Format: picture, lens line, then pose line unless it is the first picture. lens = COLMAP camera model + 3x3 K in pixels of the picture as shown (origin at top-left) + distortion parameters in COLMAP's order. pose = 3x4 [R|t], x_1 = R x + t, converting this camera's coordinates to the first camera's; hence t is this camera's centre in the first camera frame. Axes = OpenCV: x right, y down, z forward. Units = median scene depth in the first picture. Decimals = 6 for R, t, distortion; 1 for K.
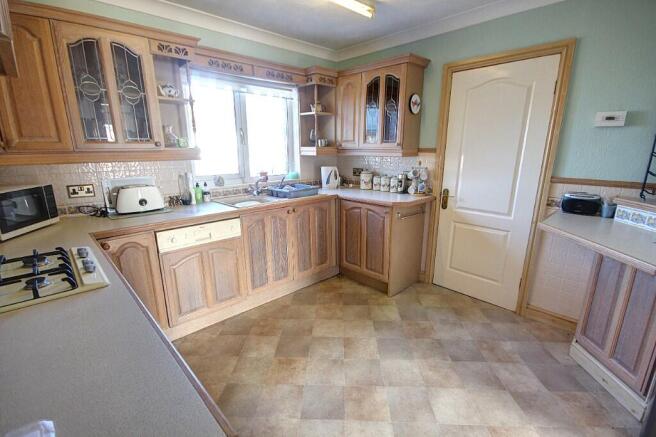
lens RADIAL K [[304.1, 0, 328.4], [0, 304.1, 221.7], [0, 0, 1]] dist [-0.001700, -0.001399]
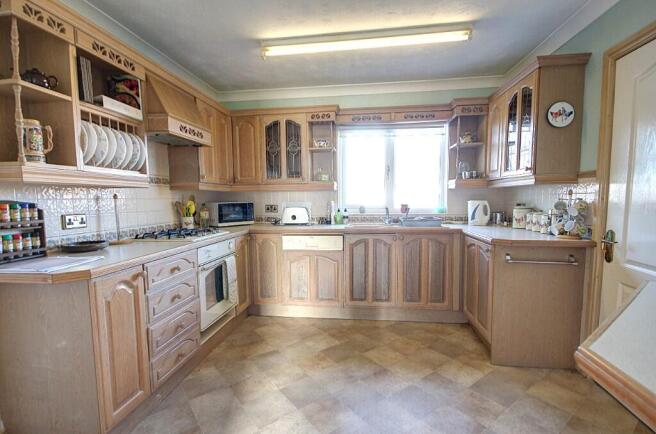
lens RADIAL K [[303.2, 0, 329.0], [0, 303.2, 220.6], [0, 0, 1]] dist [-0.004255, -0.001470]
pose [[0.632491, 0.055483, -0.772578, 0.503459], [-0.177048, 0.981381, -0.074466, 0.024350], [0.754062, 0.183883, 0.630538, 0.146258]]
